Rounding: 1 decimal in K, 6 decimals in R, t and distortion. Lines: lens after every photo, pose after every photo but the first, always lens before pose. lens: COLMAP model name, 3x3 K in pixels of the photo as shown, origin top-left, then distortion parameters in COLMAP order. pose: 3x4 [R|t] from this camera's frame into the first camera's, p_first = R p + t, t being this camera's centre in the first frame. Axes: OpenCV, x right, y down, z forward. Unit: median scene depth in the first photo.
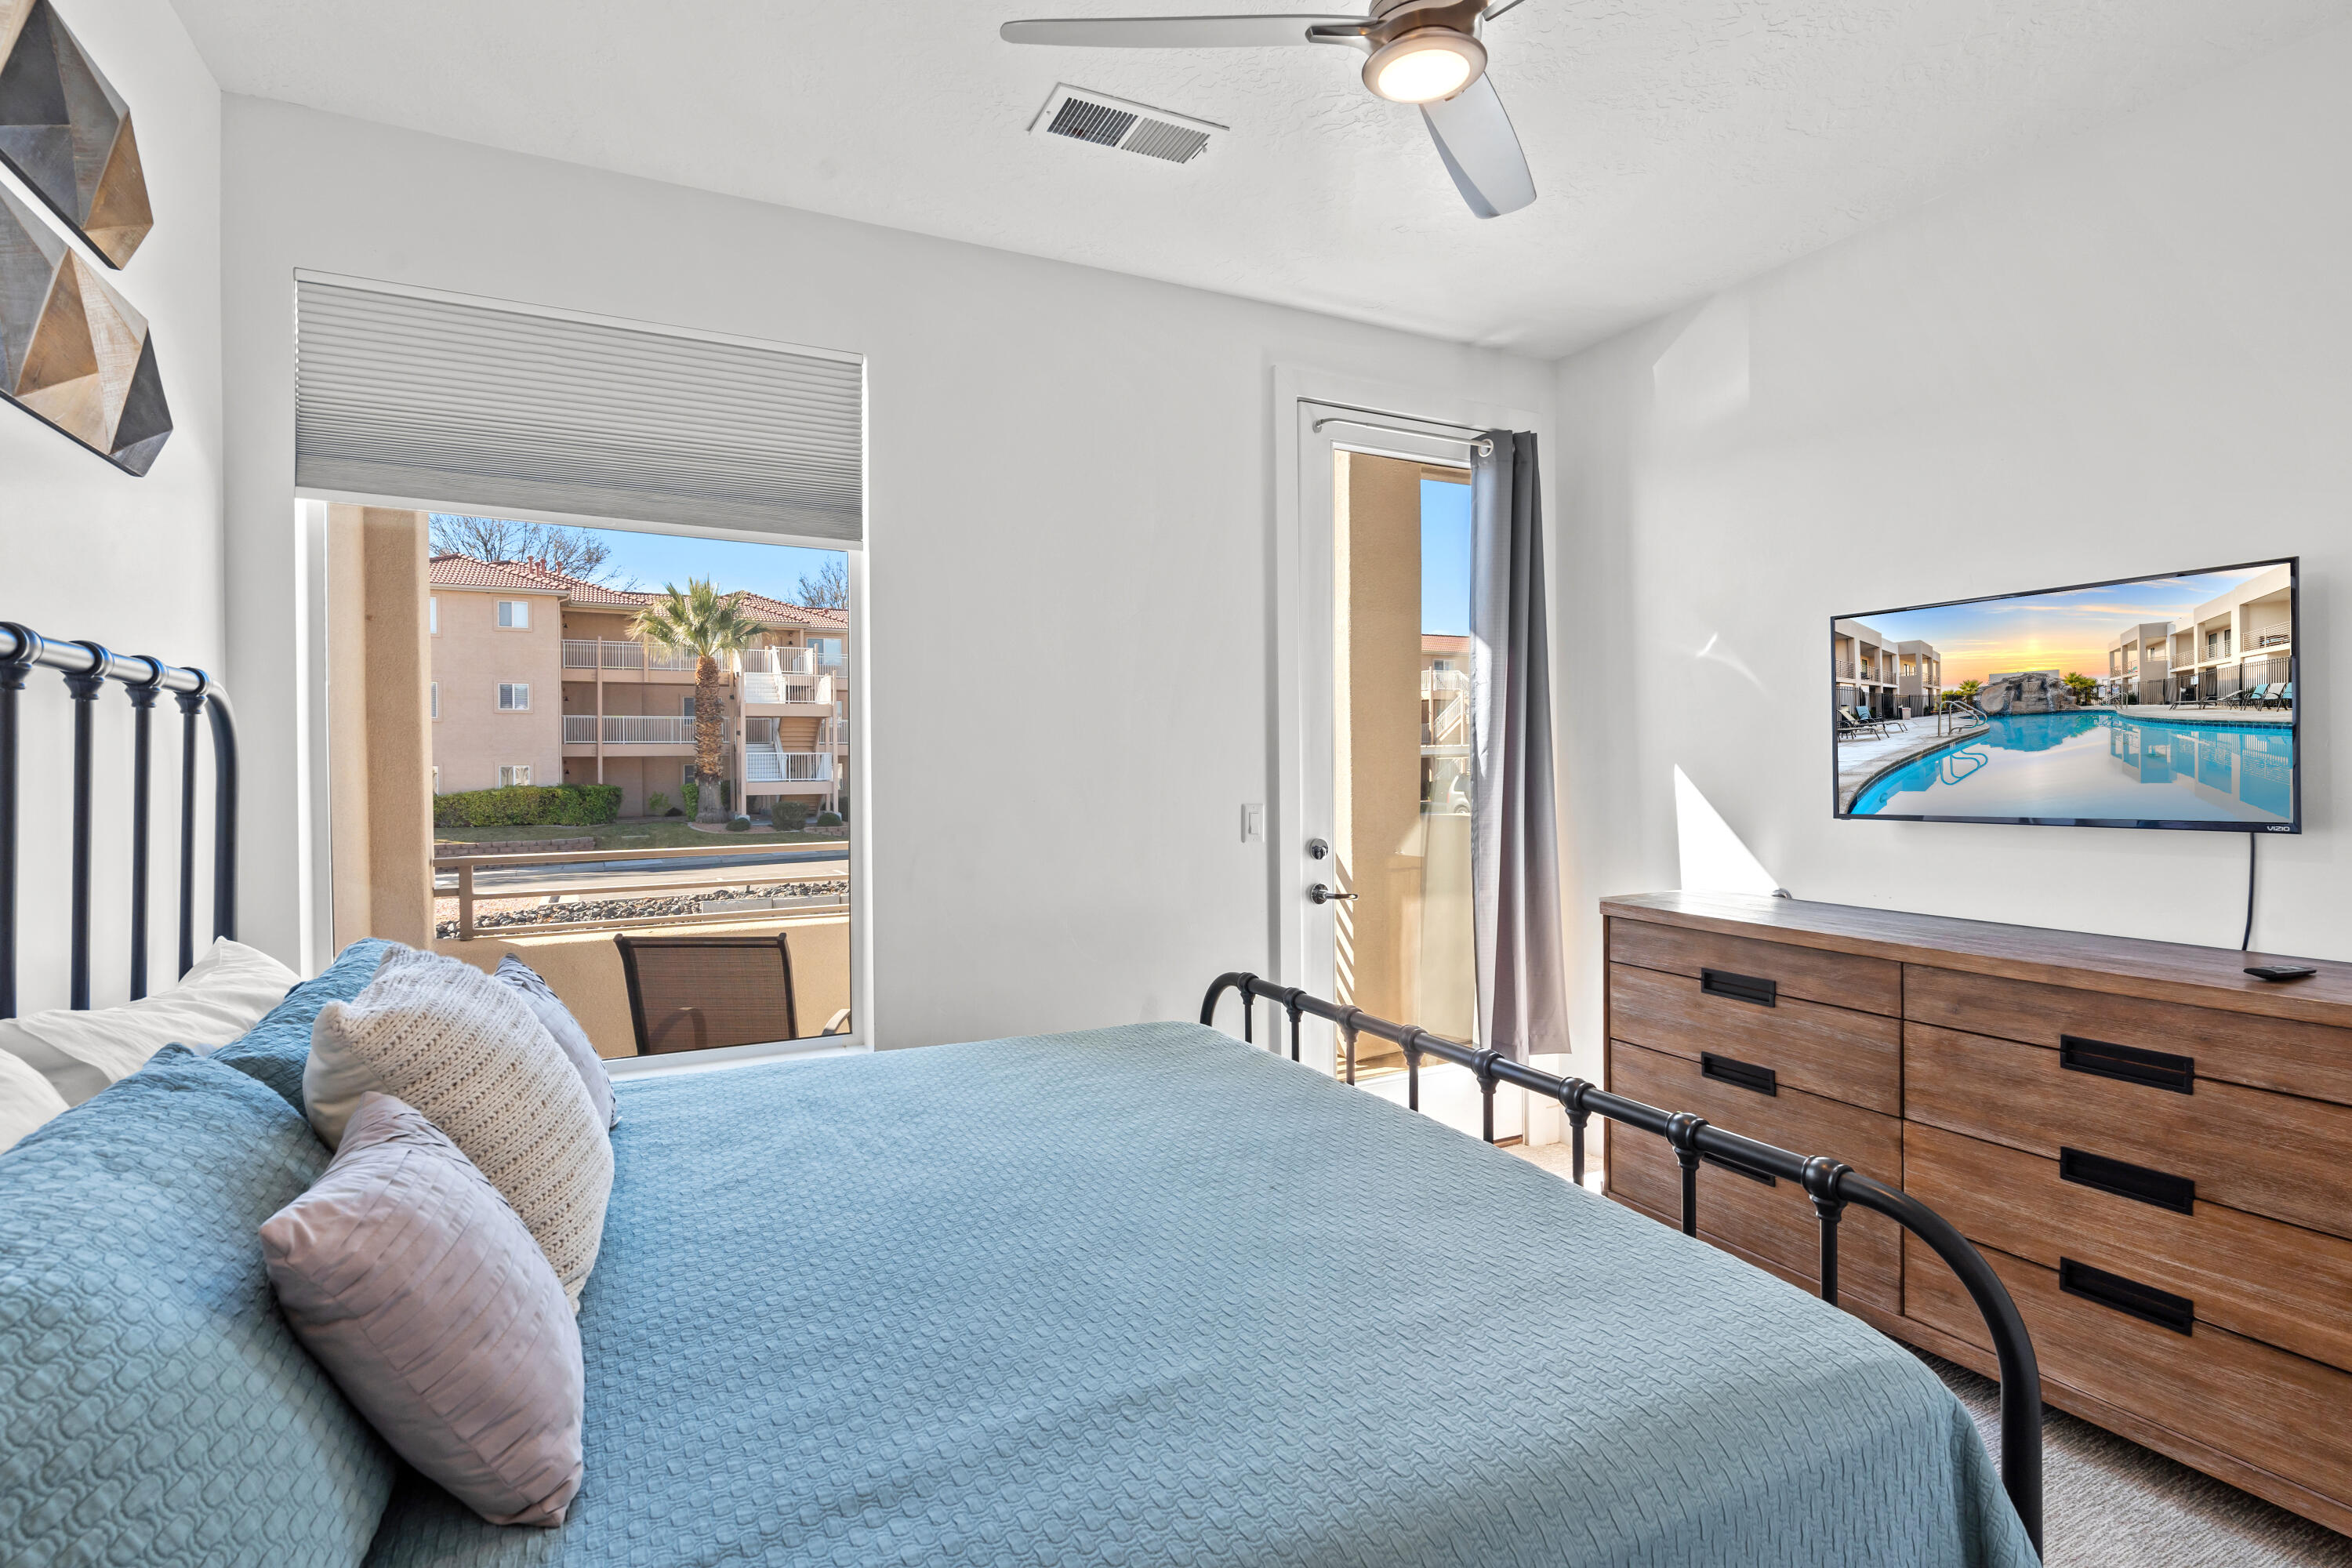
lens RADIAL K [[1141.3, 0, 1160.6], [0, 1141.3, 746.2], [0, 0, 1]] dist [-0.001357, 0.000904]
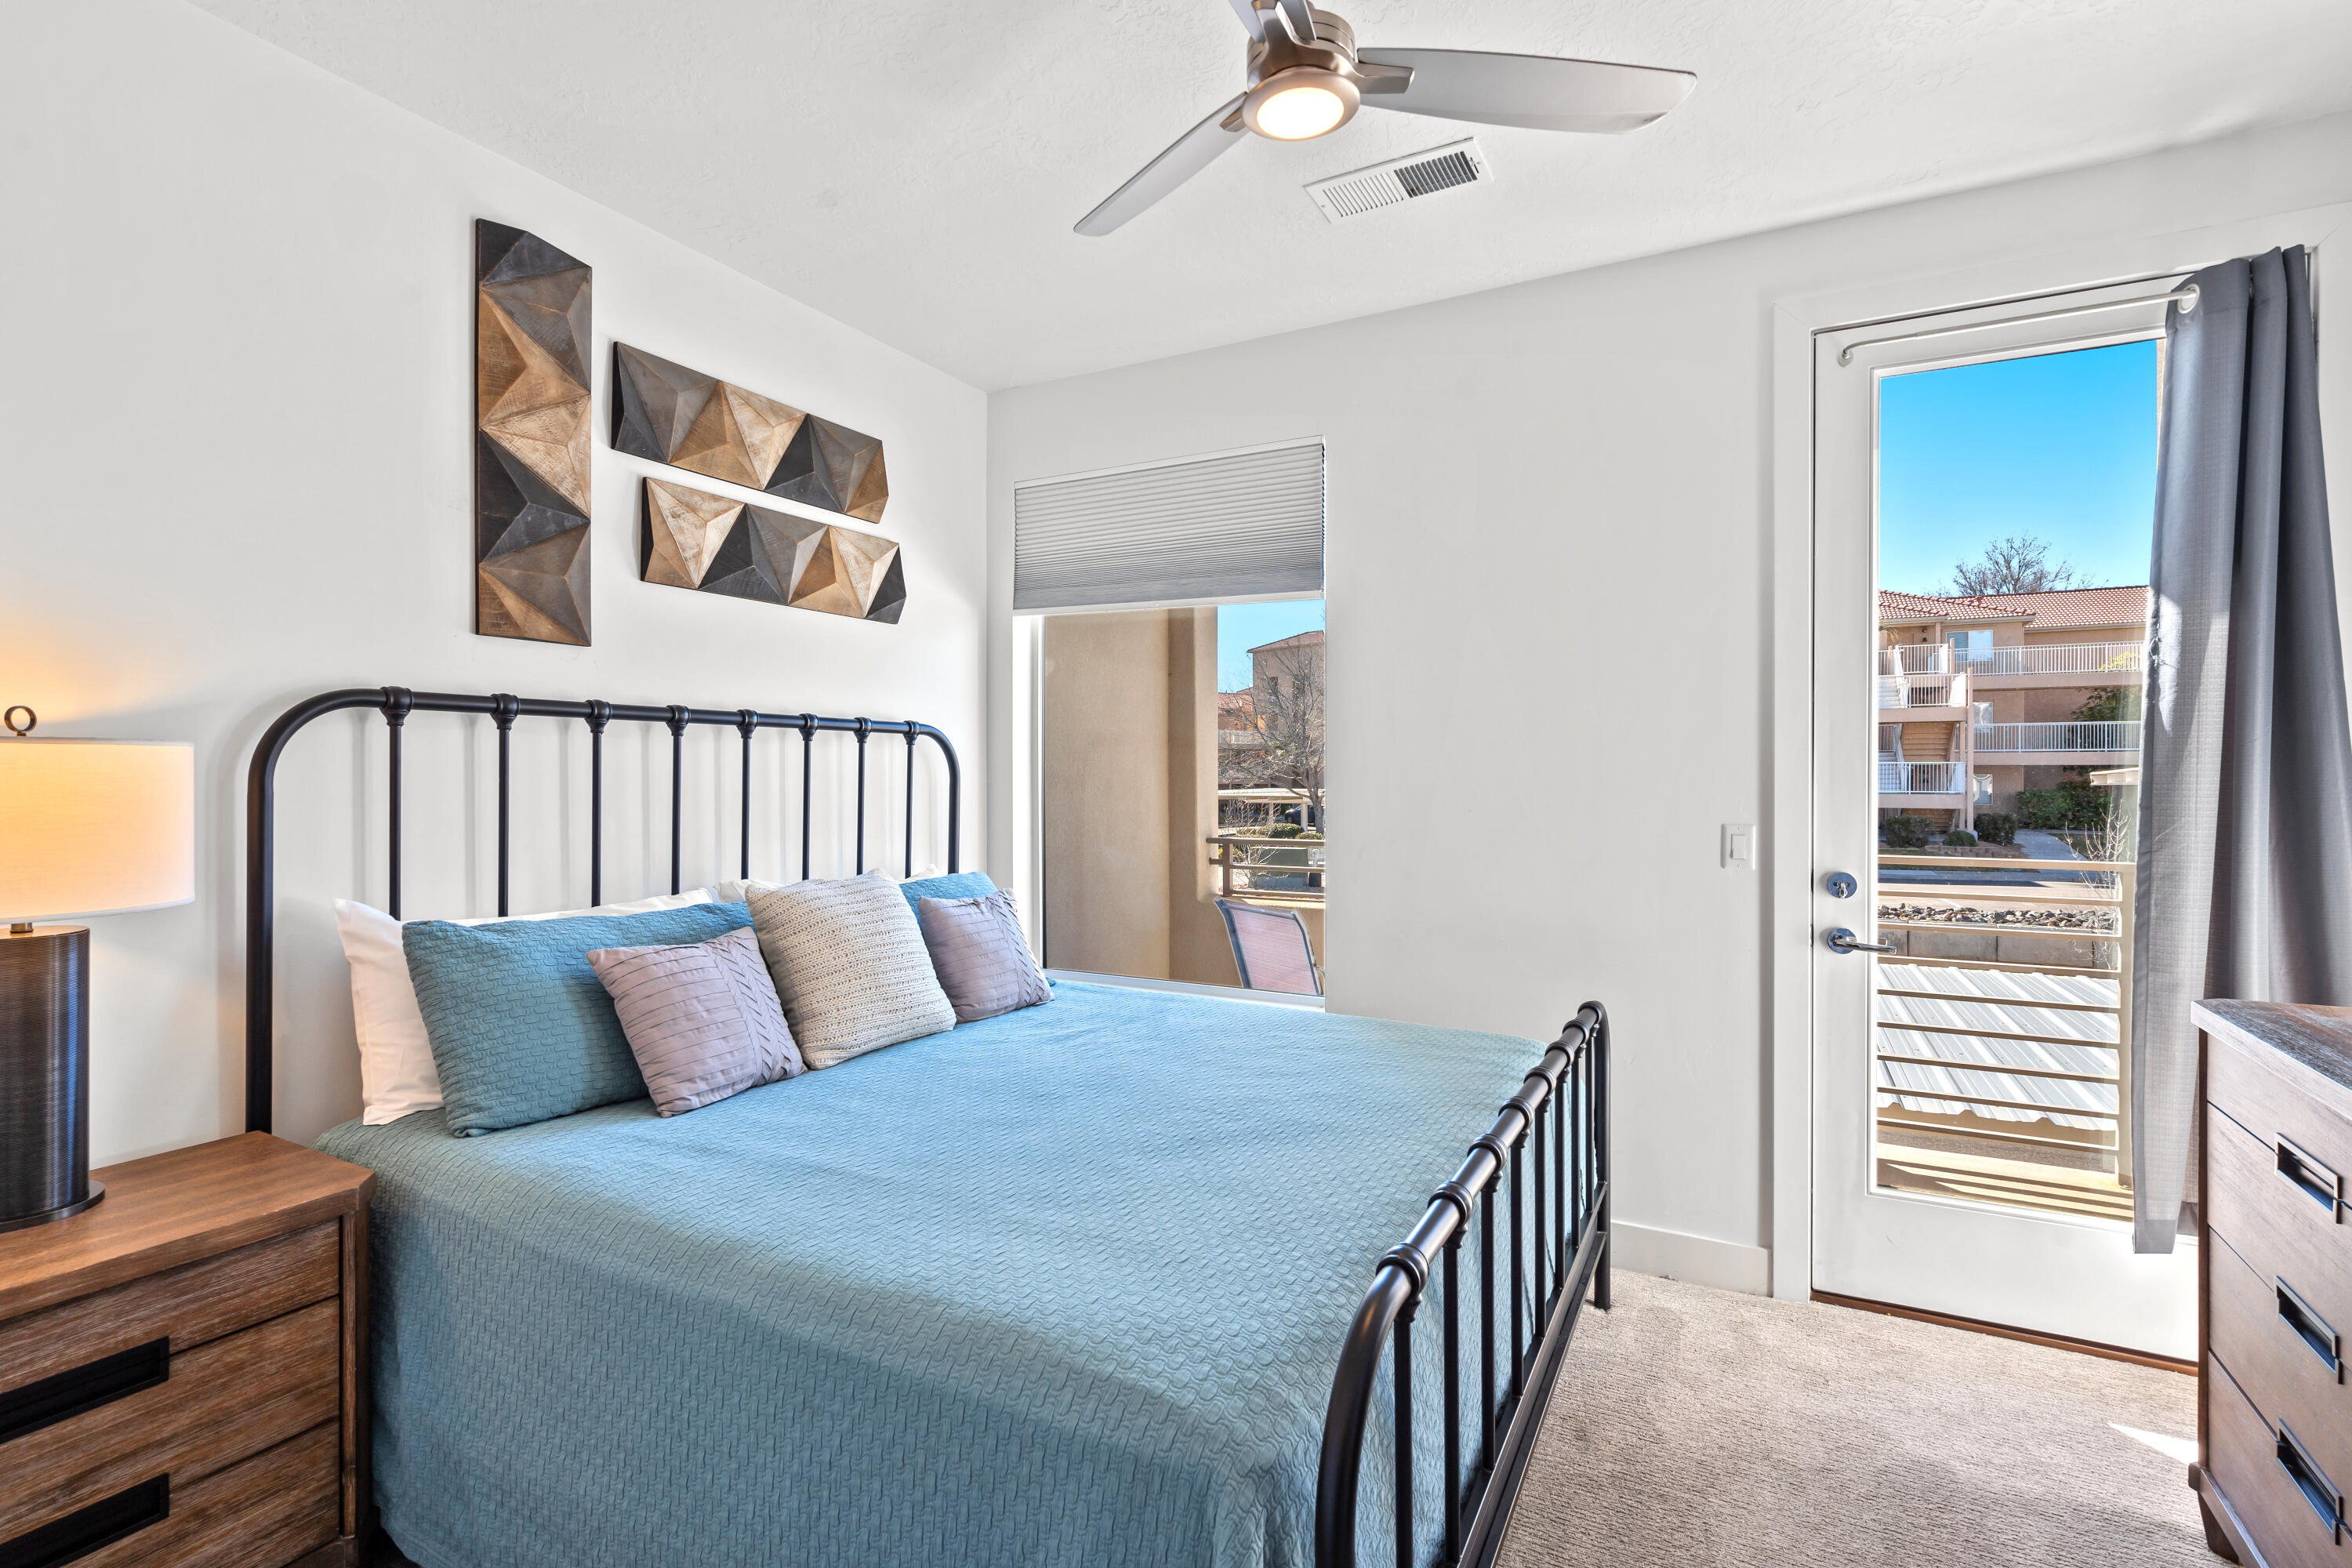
lens RADIAL K [[1104.6, 0, 1177.7], [0, 1104.6, 772.0], [0, 0, 1]] dist [-0.000363, -0.000009]
pose [[0.572350, 0.005370, -0.819992, 0.499430], [0.006721, 0.999914, 0.011239, -0.001375], [0.819982, -0.011944, 0.572265, 0.166839]]
